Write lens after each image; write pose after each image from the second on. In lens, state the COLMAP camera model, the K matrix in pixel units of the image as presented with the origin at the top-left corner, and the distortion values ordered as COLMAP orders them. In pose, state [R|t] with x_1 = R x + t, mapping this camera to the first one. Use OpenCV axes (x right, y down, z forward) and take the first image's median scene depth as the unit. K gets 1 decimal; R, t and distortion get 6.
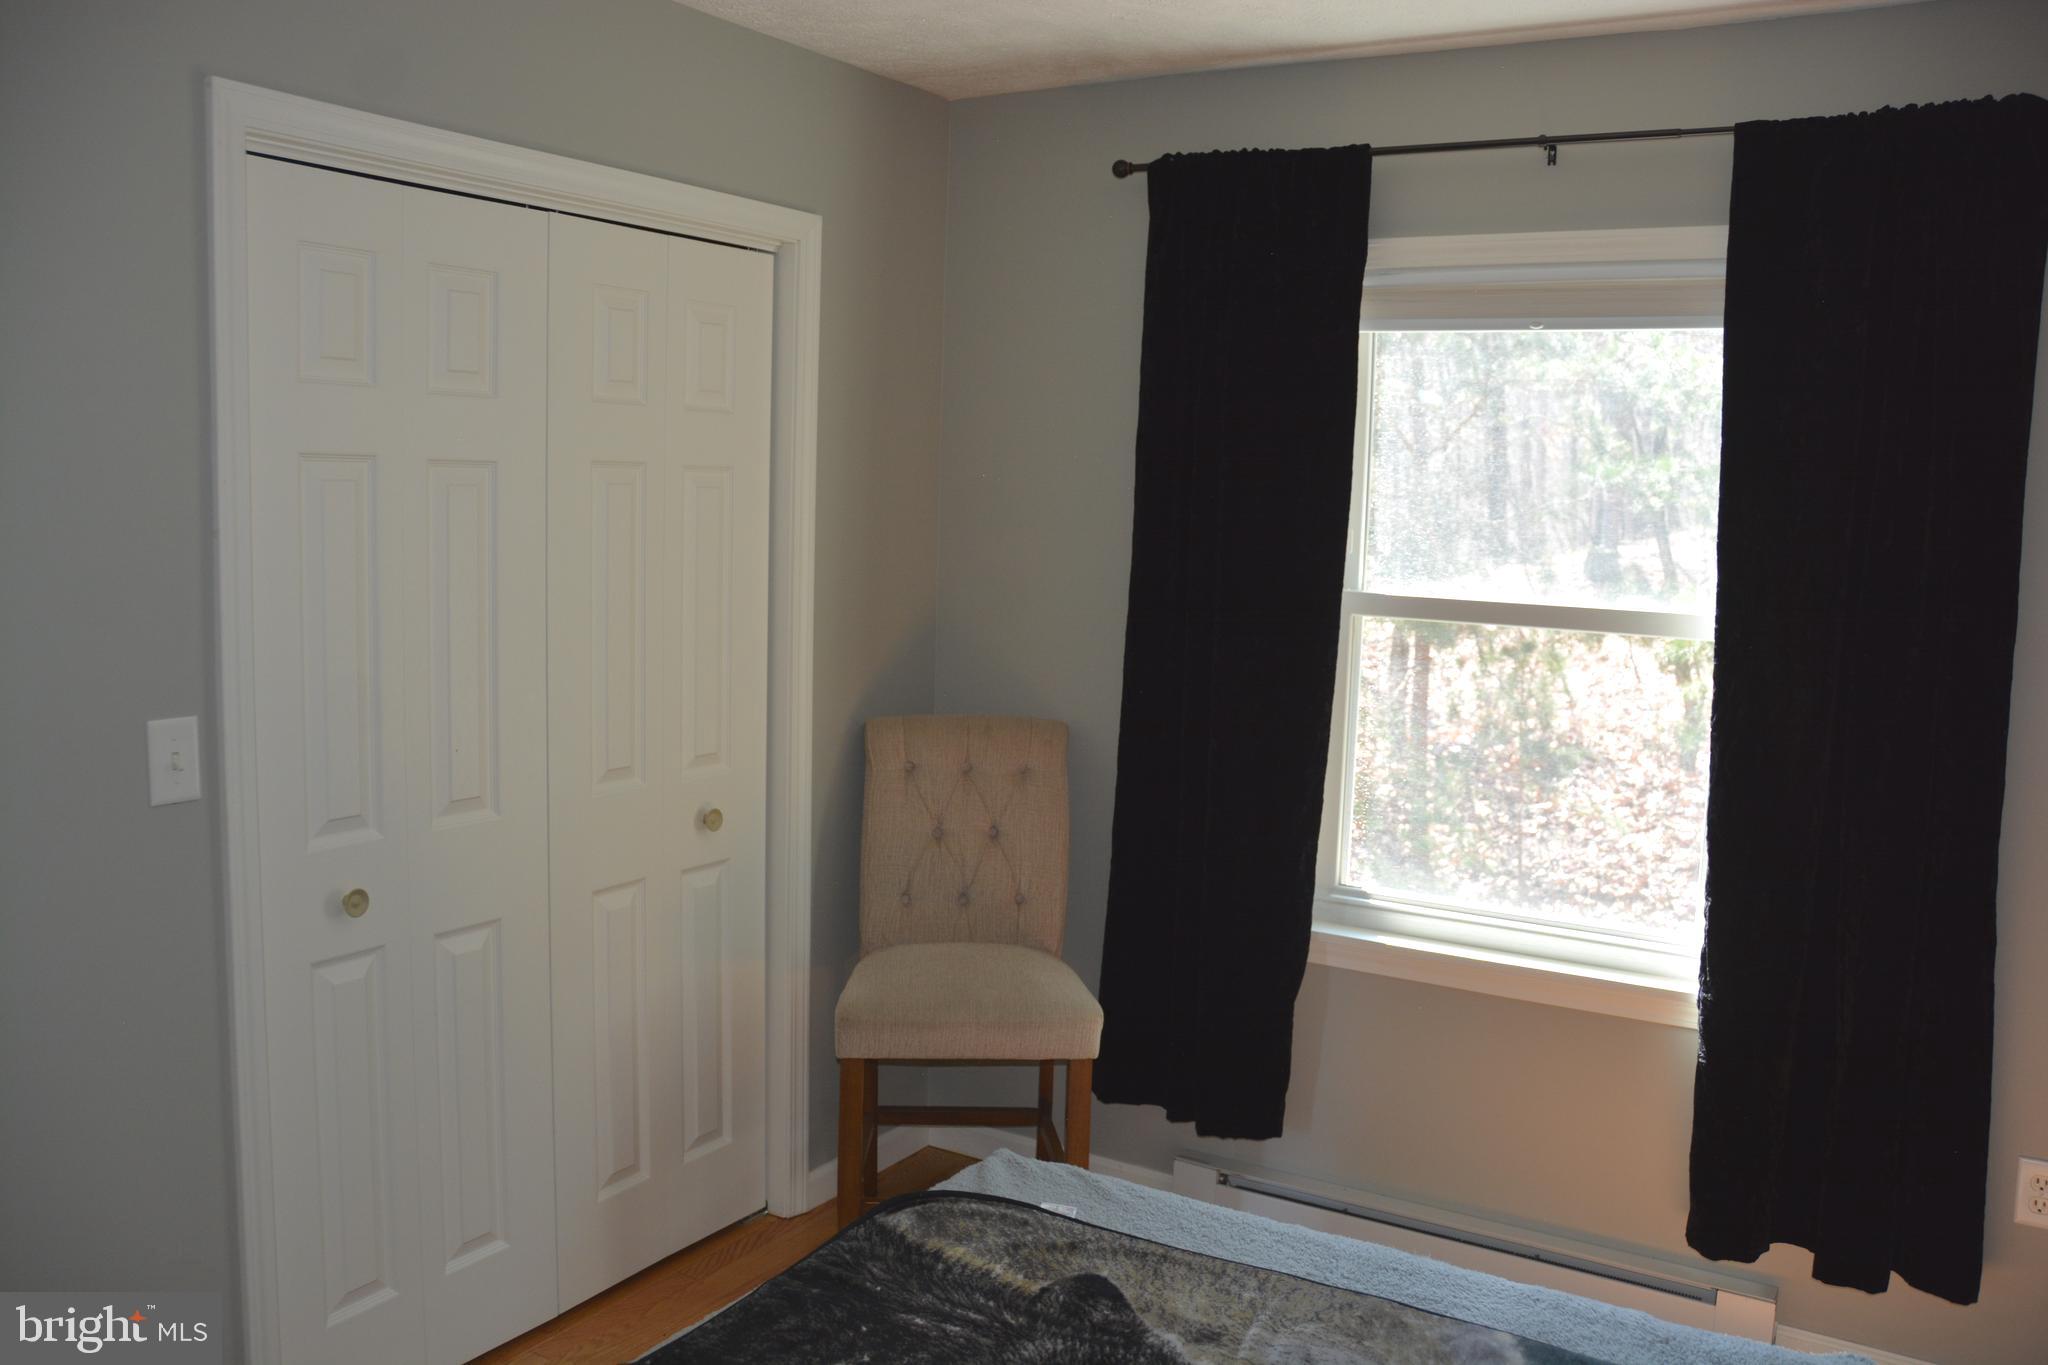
lens RADIAL K [[1658.8, 0, 1023.6], [0, 1658.8, 696.1], [0, 0, 1]] dist [-0.153414, 0.138007]
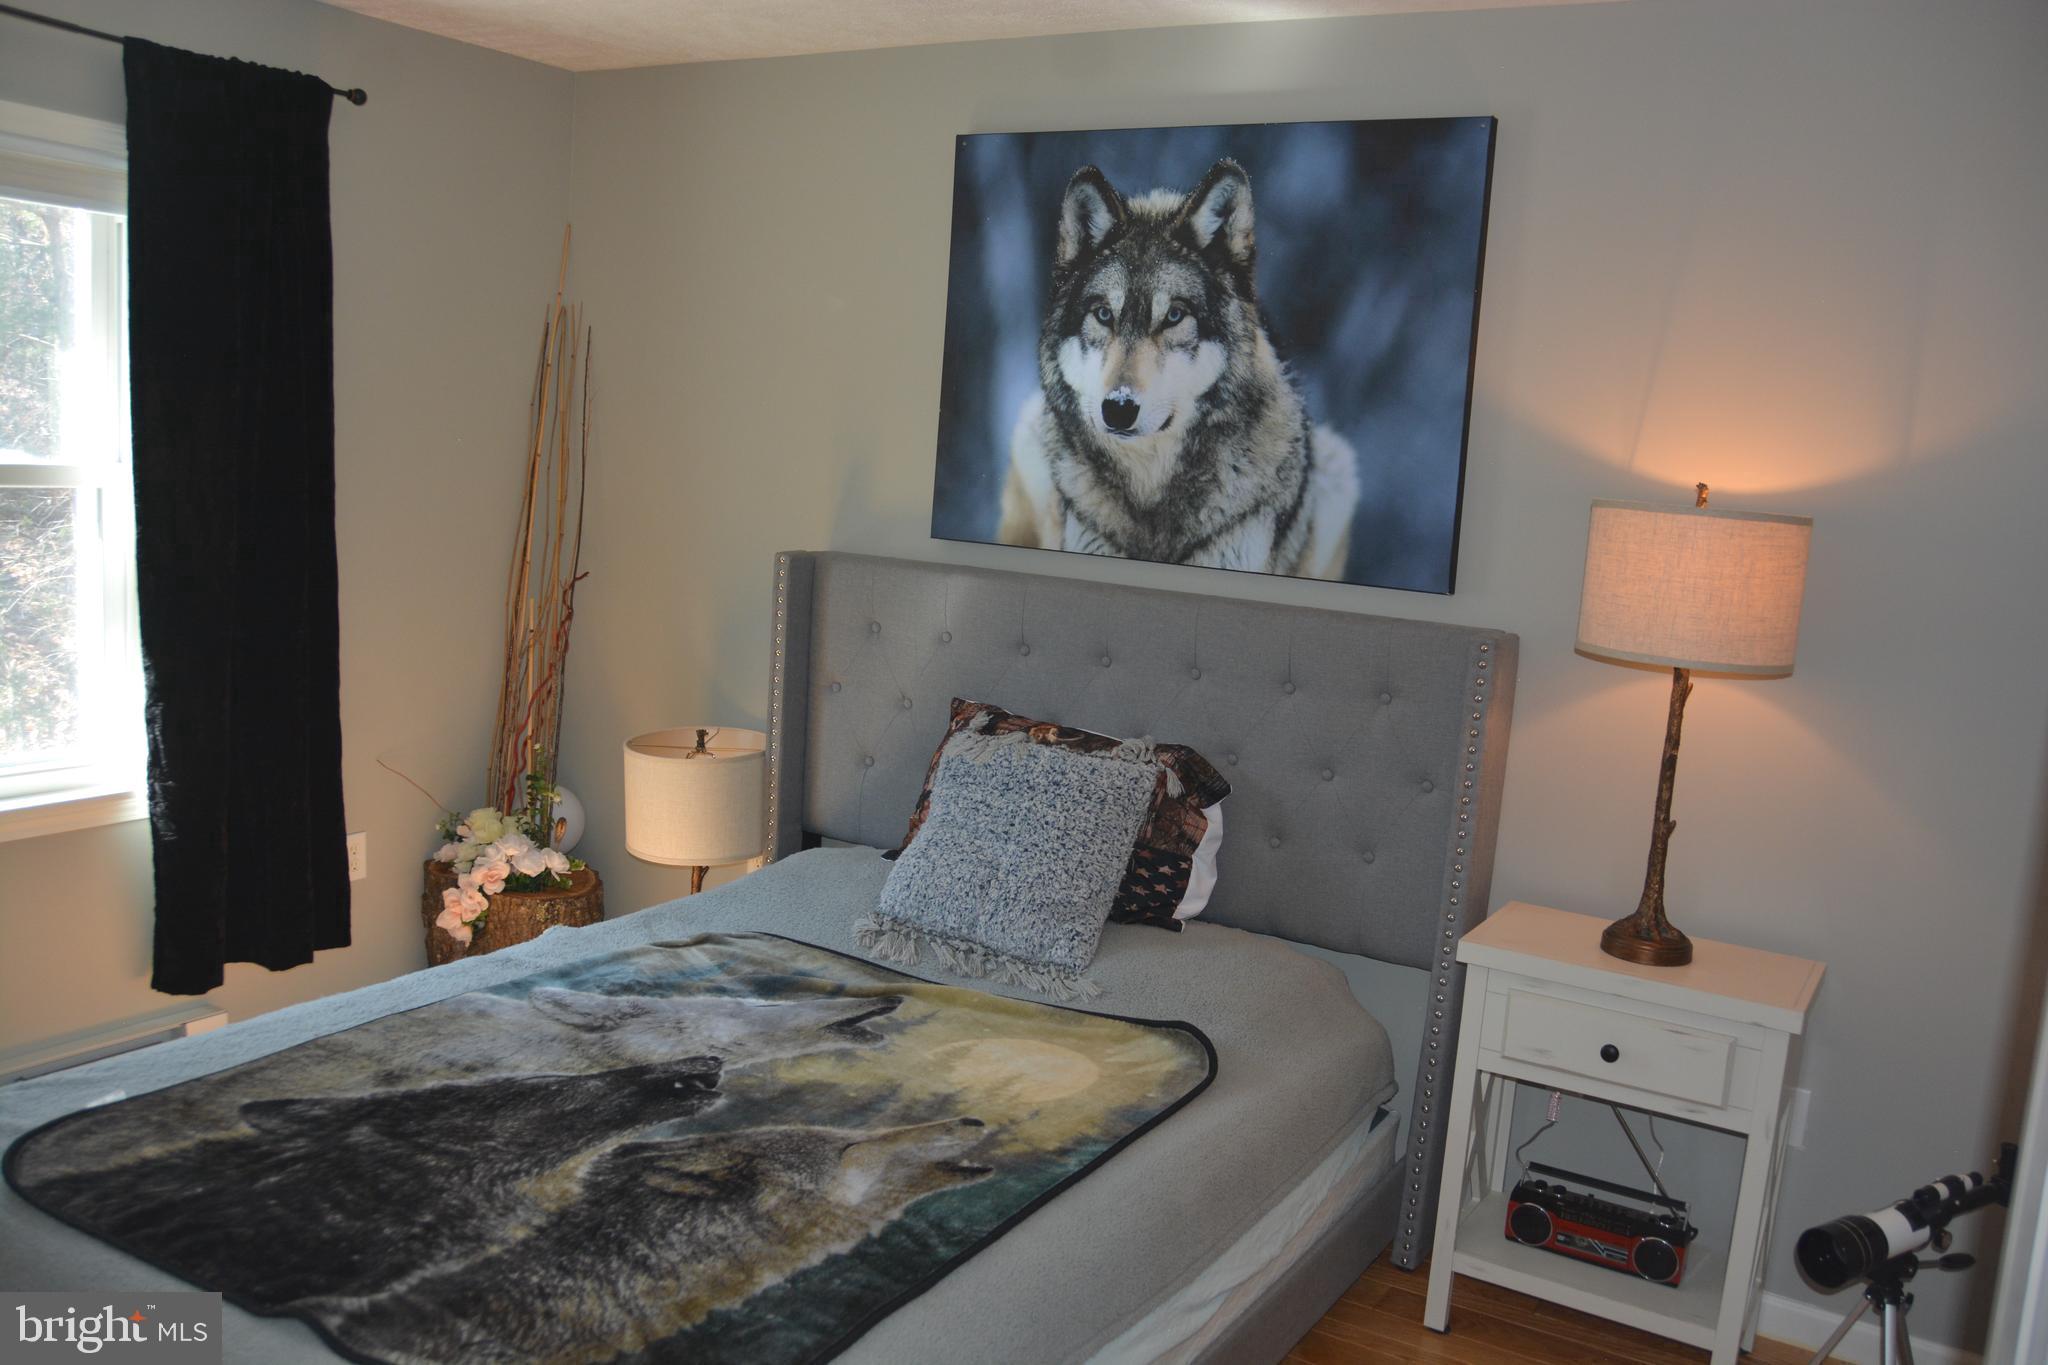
lens RADIAL K [[1658.8, 0, 1023.6], [0, 1658.8, 696.1], [0, 0, 1]] dist [-0.153414, 0.138007]
pose [[-0.008802, -0.176773, 0.984212, -0.772782], [0.055983, 0.982620, 0.176988, -0.056258], [-0.998393, 0.056657, 0.001247, 0.378327]]
